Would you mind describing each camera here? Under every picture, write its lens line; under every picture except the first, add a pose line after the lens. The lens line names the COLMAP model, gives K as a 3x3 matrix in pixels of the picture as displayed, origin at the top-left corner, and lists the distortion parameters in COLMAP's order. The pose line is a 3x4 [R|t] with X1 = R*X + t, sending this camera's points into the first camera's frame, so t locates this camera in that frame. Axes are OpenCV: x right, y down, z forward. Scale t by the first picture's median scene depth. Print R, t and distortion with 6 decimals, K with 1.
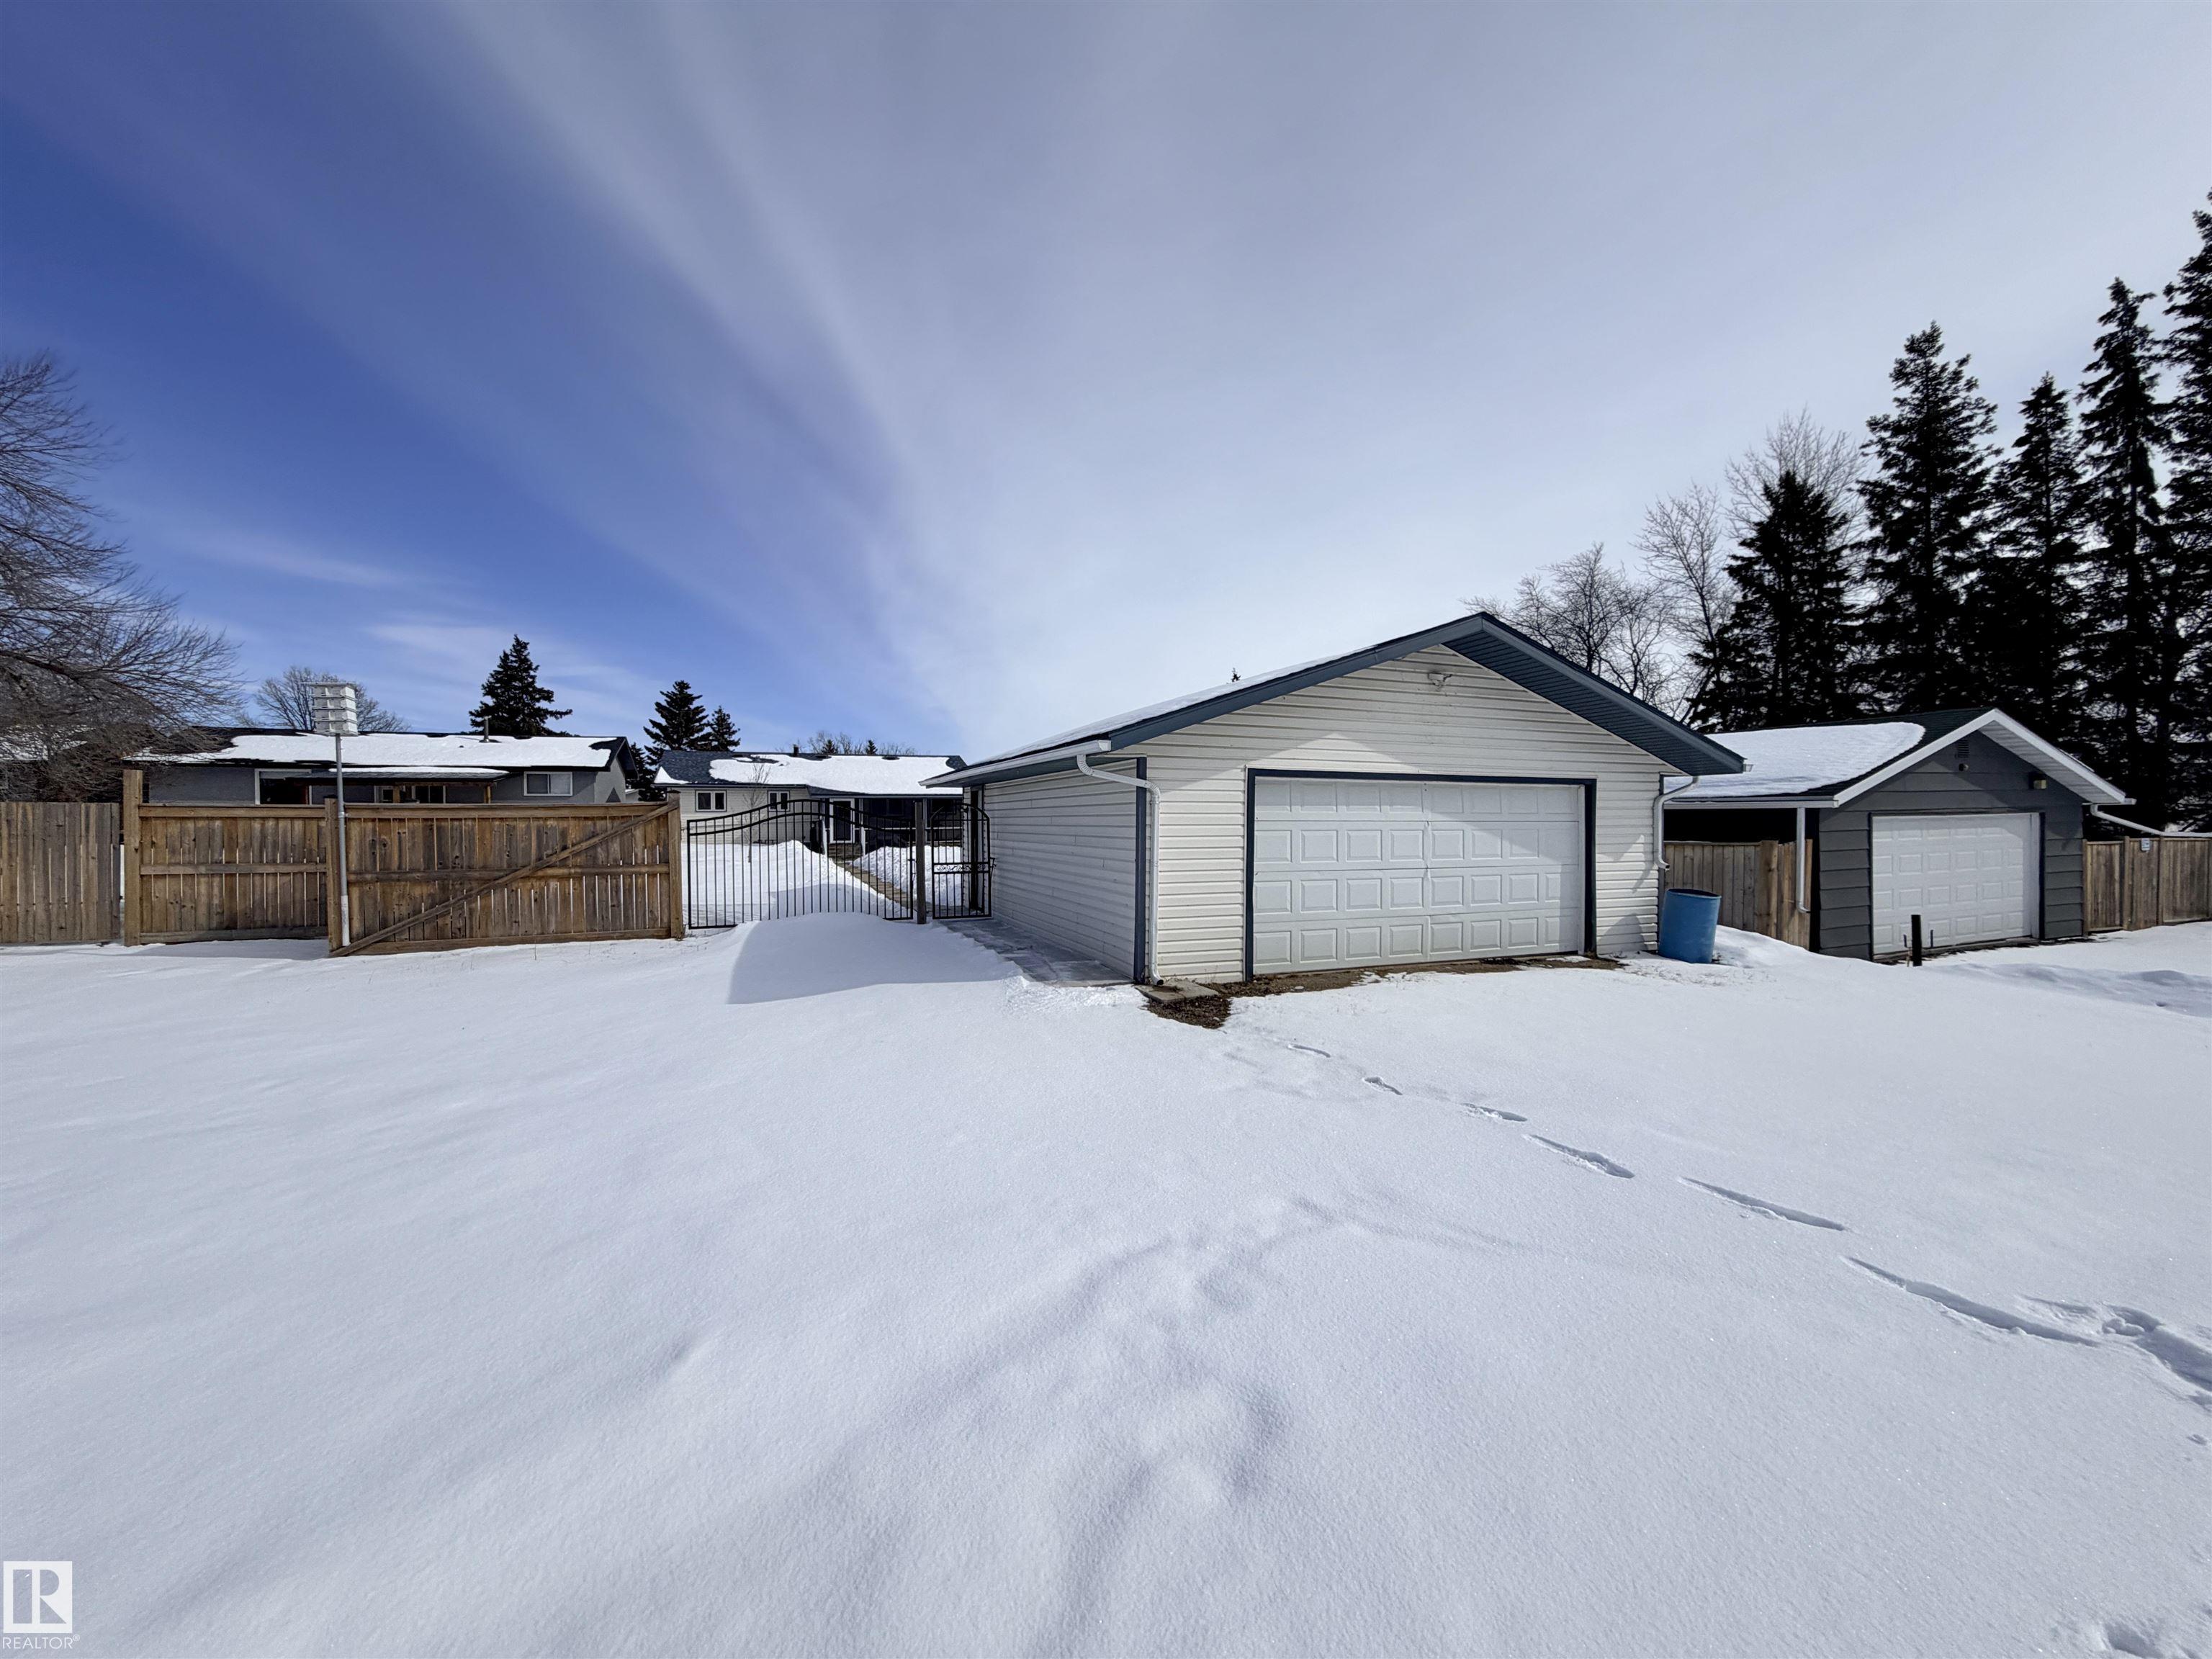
lens RADIAL K [[879.9, 0, 1106.1], [0, 879.9, 825.5], [0, 0, 1]] dist [-0.000466, 0.001381]
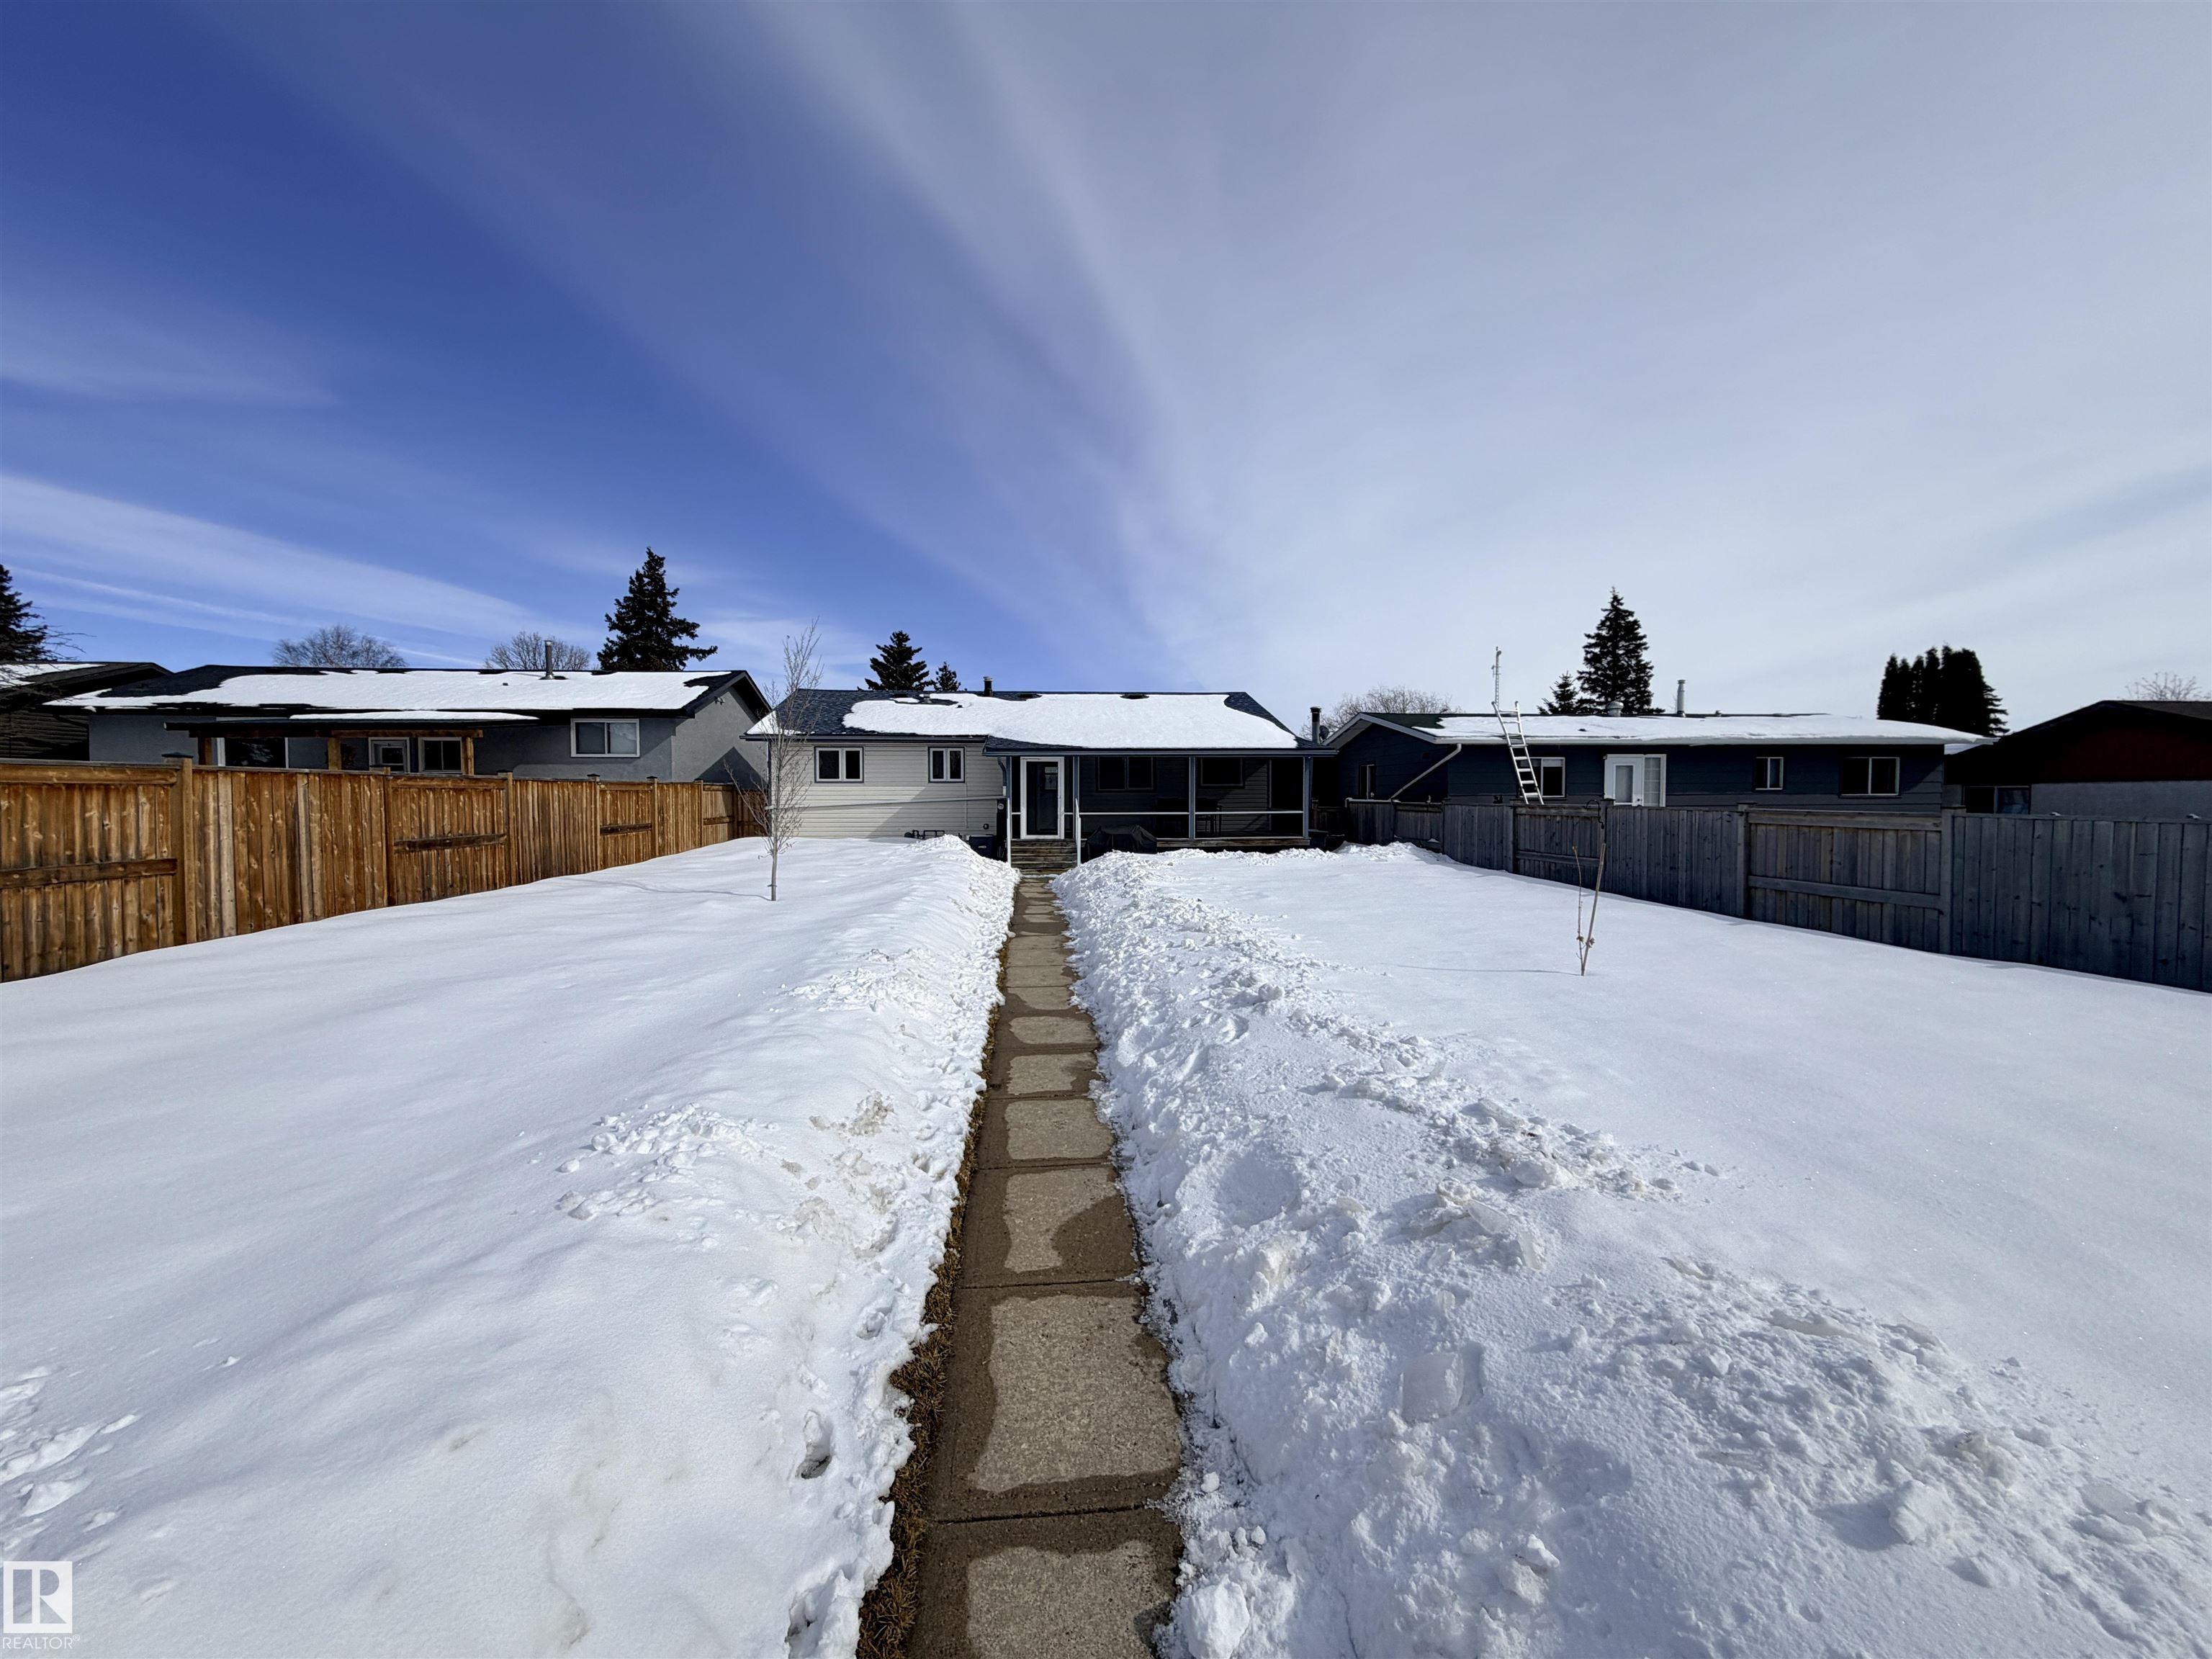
lens RADIAL K [[879.9, 0, 1100.7], [0, 879.9, 821.1], [0, 0, 1]] dist [-0.000466, 0.001381]
pose [[0.958217, 0.011027, -0.285830, -0.306855], [-0.005491, 0.999782, 0.020163, -0.006655], [0.285990, -0.017751, 0.958068, 1.362804]]
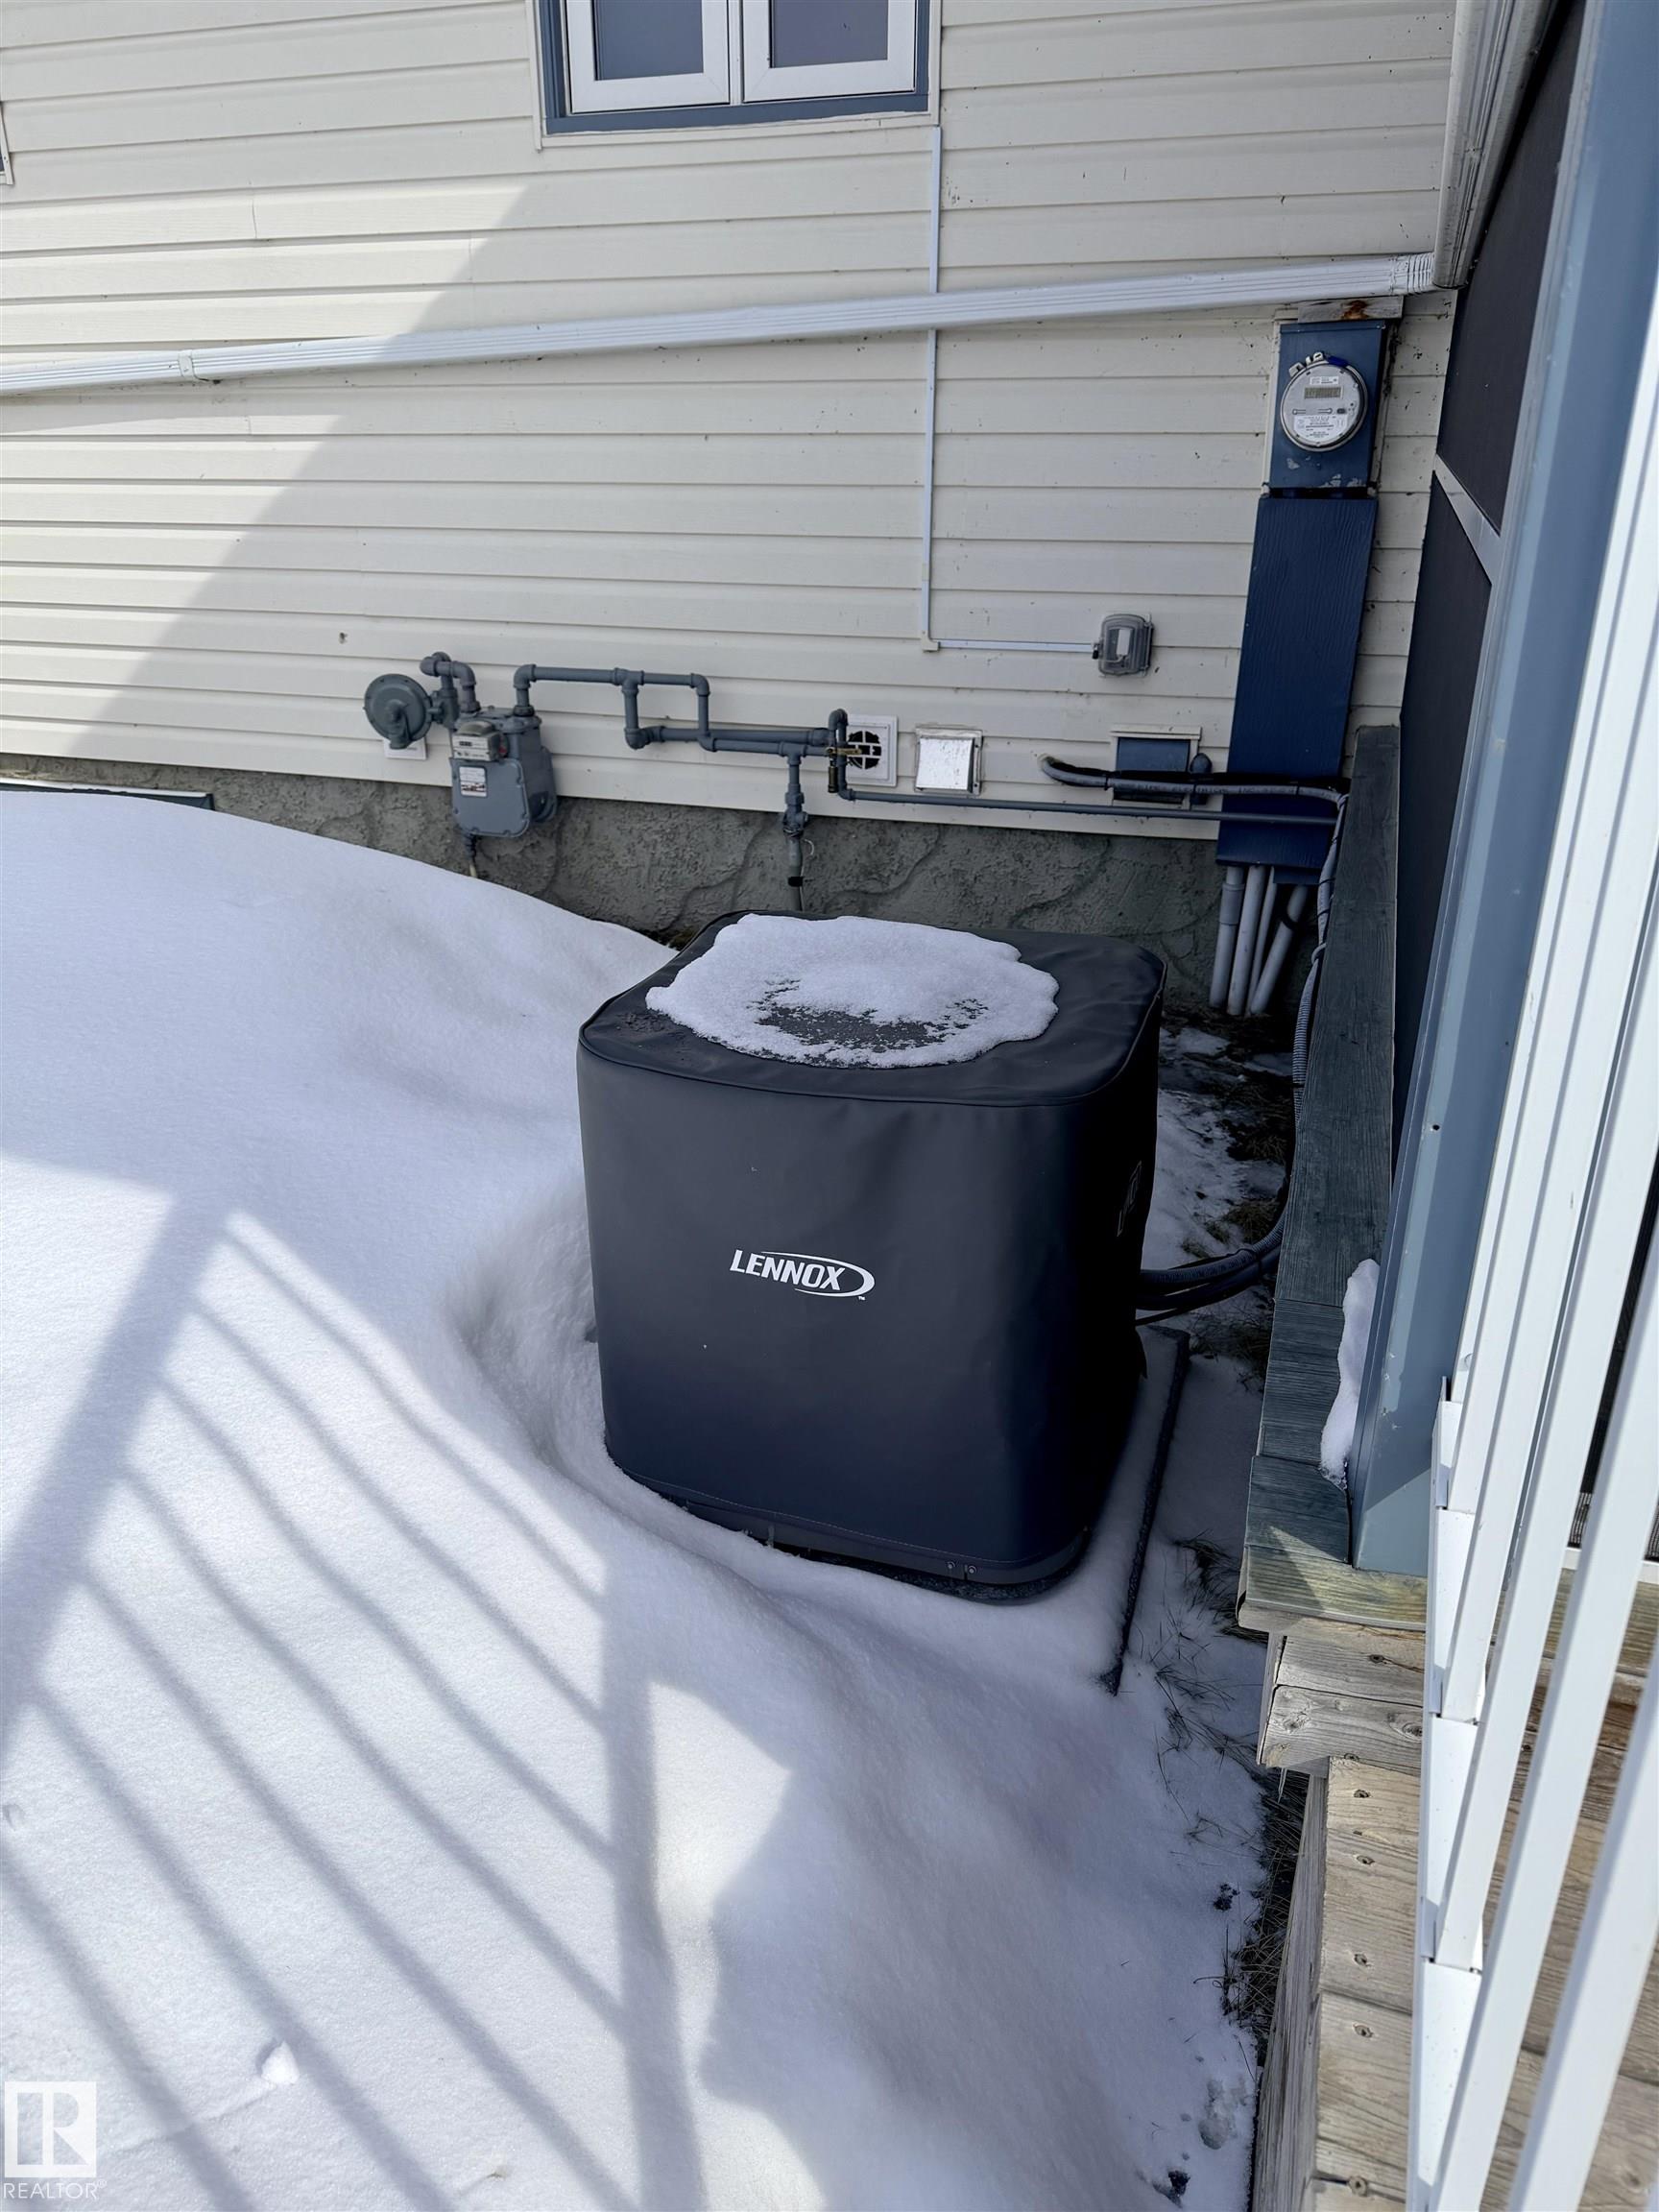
lens RADIAL K [[1553.1, 0, 834.7], [0, 1553.1, 1102.0], [0, 0, 1]] dist [0.055302, -0.026398]
pose [[0.770796, 0.249109, -0.586360, -0.872351], [0.000273, 0.920255, 0.391319, 0.005361], [0.637082, -0.301788, 0.709261, 2.696540]]
